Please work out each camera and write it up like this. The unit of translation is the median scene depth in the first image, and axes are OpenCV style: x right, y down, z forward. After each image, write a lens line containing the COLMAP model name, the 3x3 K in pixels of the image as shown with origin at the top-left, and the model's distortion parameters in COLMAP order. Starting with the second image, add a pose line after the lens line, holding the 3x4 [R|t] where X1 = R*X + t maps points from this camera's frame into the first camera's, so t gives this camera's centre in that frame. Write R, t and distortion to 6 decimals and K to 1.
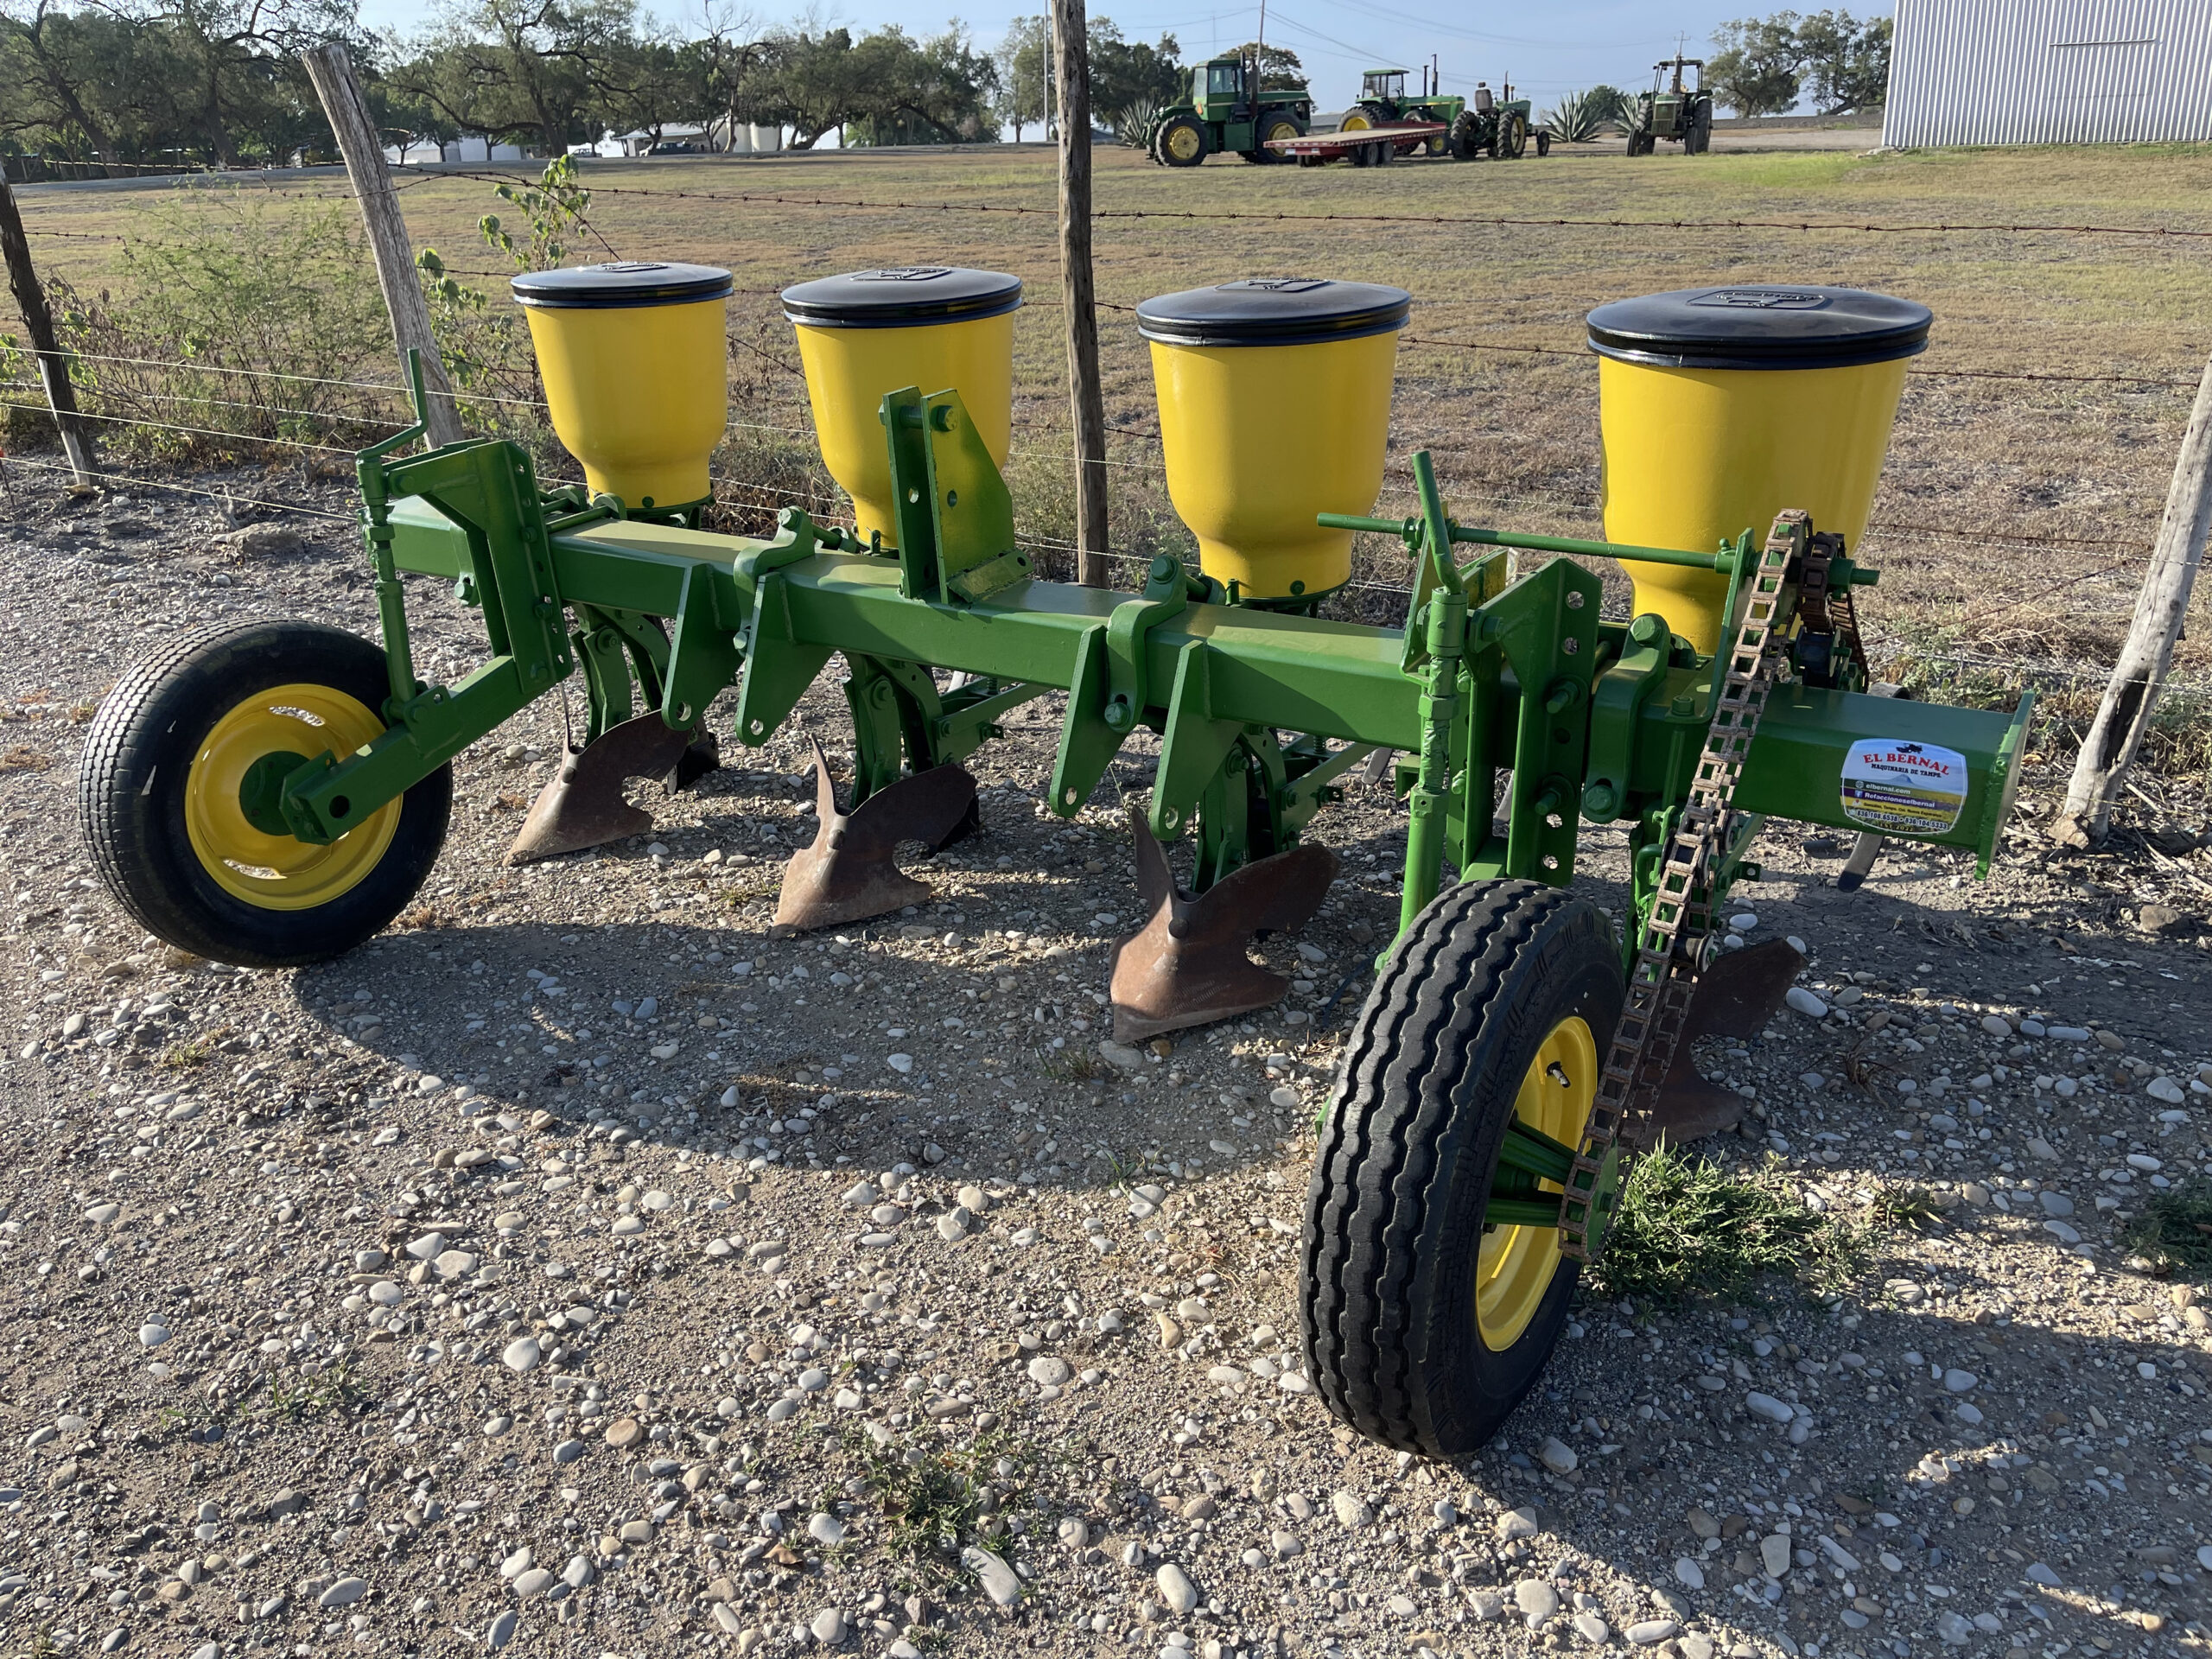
lens RADIAL K [[1717.1, 0, 1100.4], [0, 1717.1, 838.7], [0, 0, 1]] dist [0.072745, -0.105630]
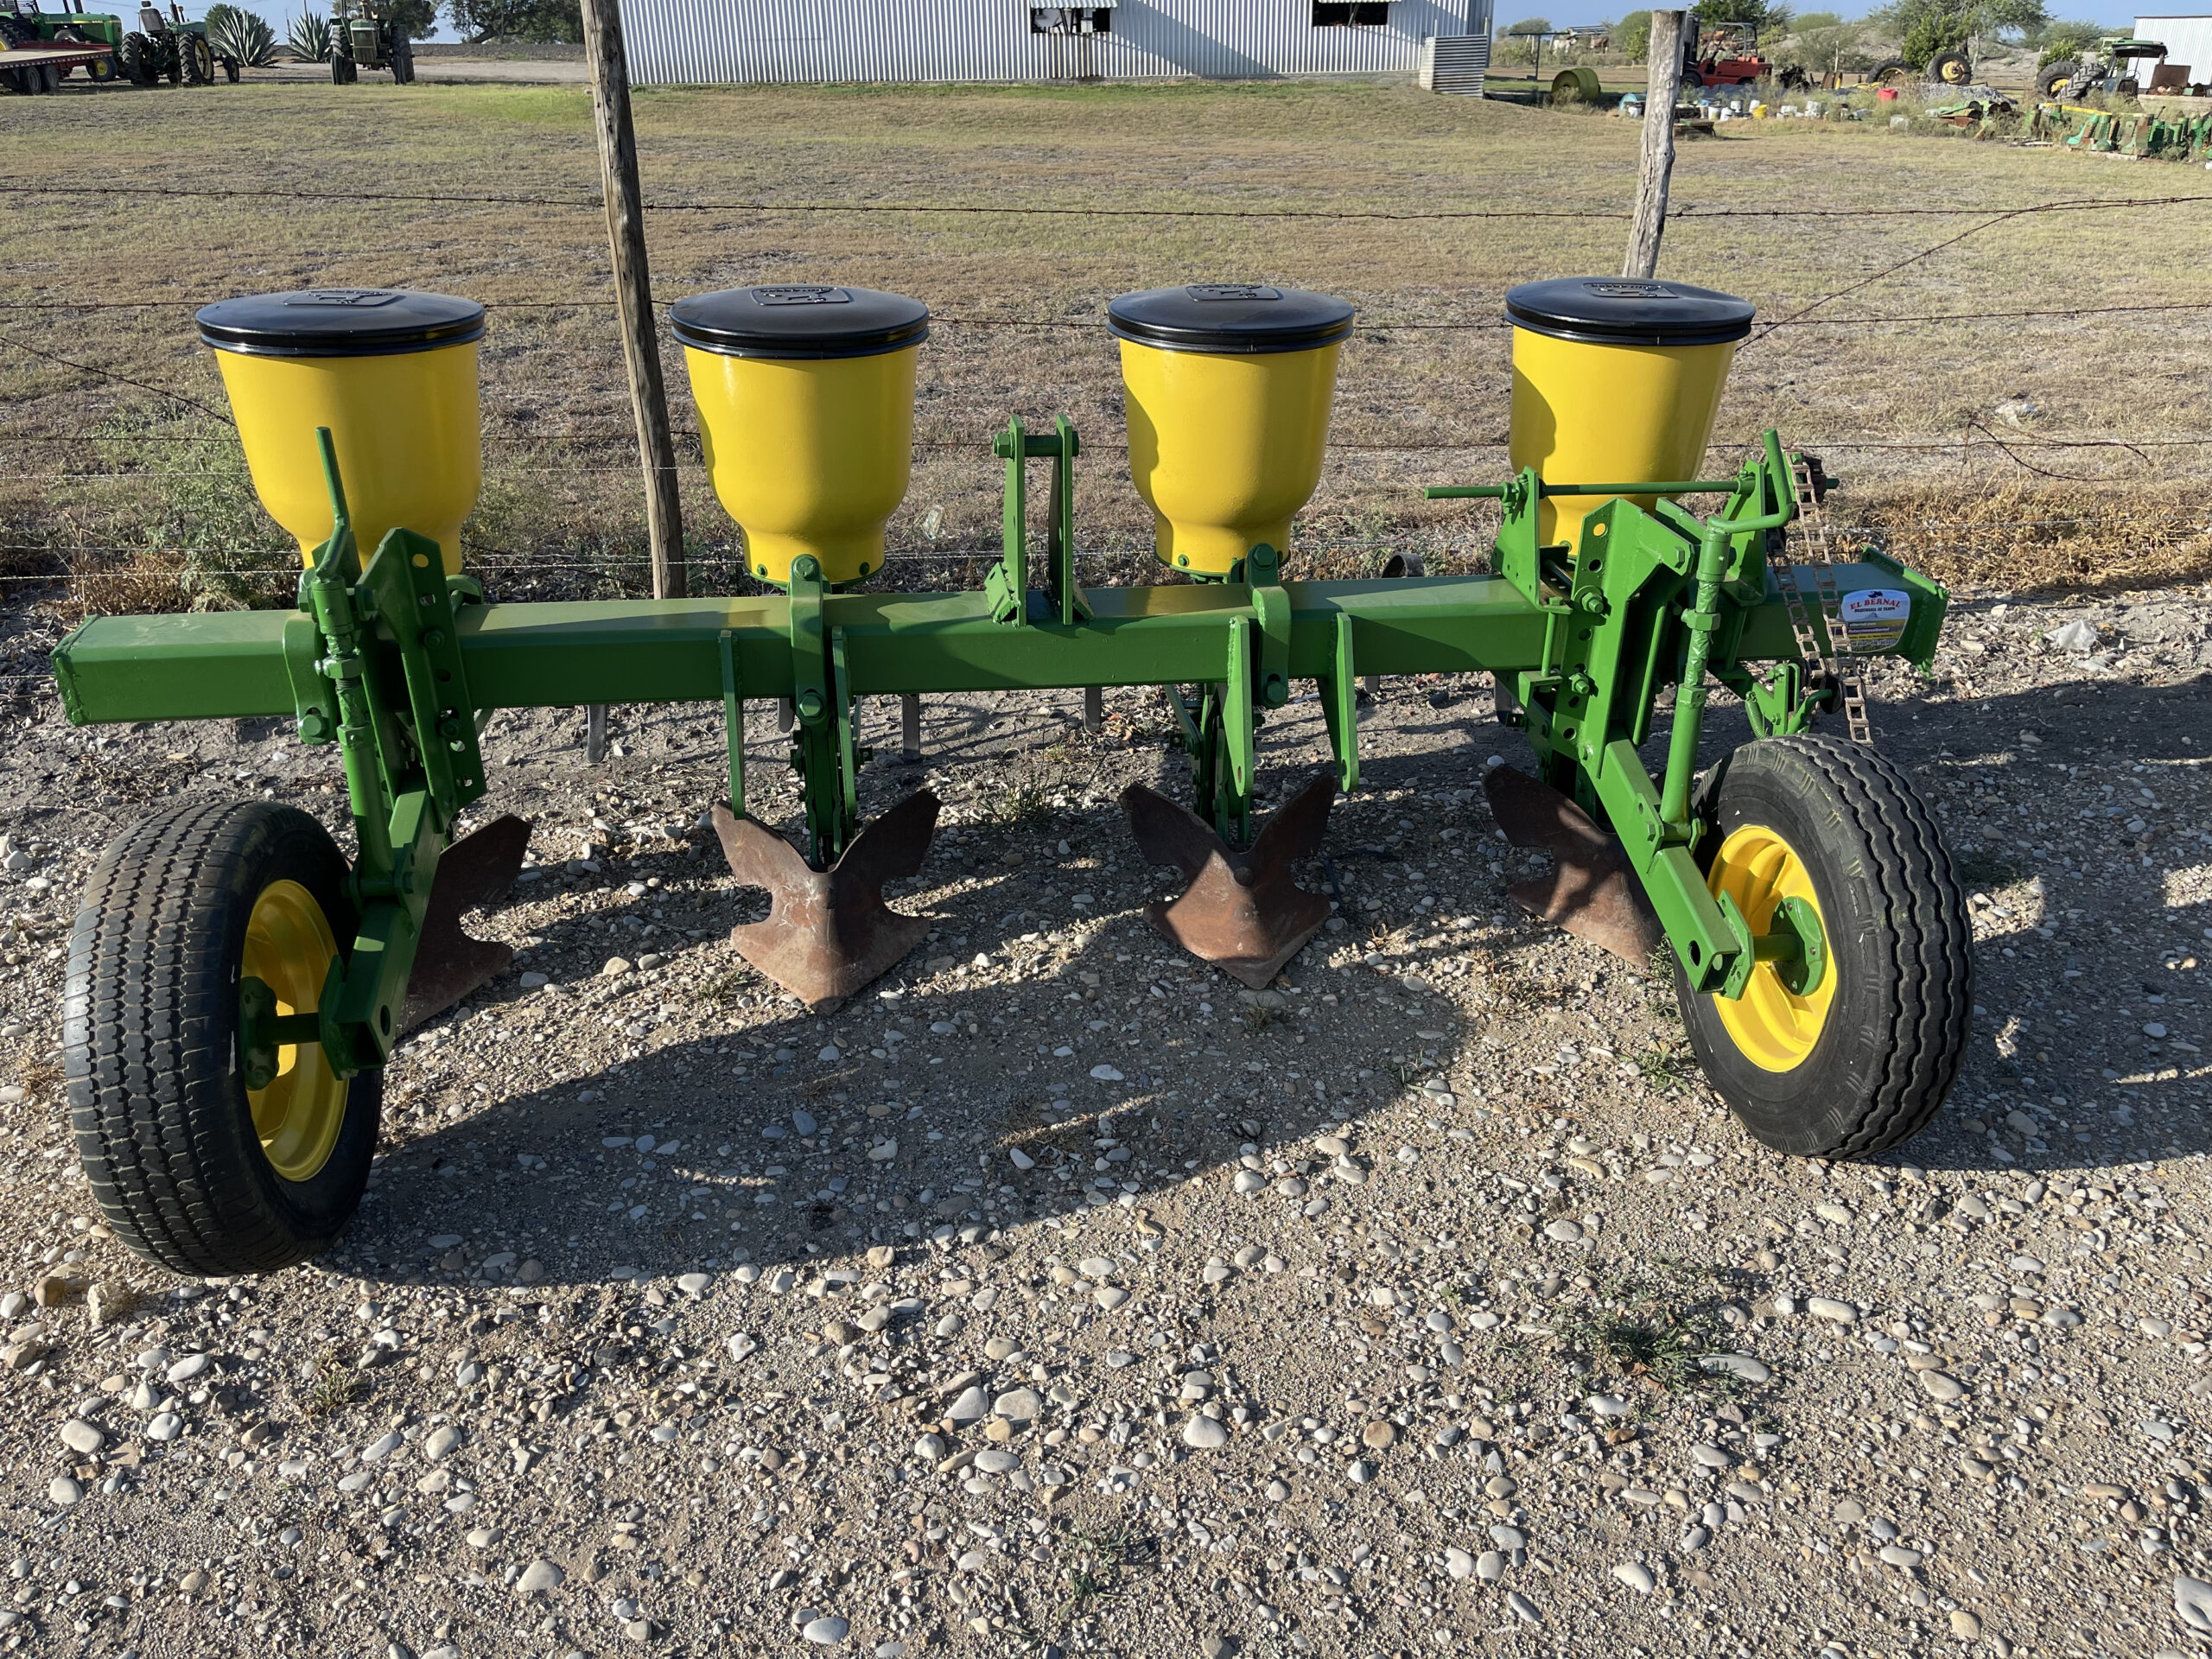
lens RADIAL K [[1717.1, 0, 1115.9], [0, 1717.1, 818.6], [0, 0, 1]] dist [0.072745, -0.105630]
pose [[0.745870, -0.244296, 0.619675, -0.612984], [0.226402, 0.967908, 0.109071, -0.109821], [-0.626434, 0.058943, 0.777243, 0.166693]]
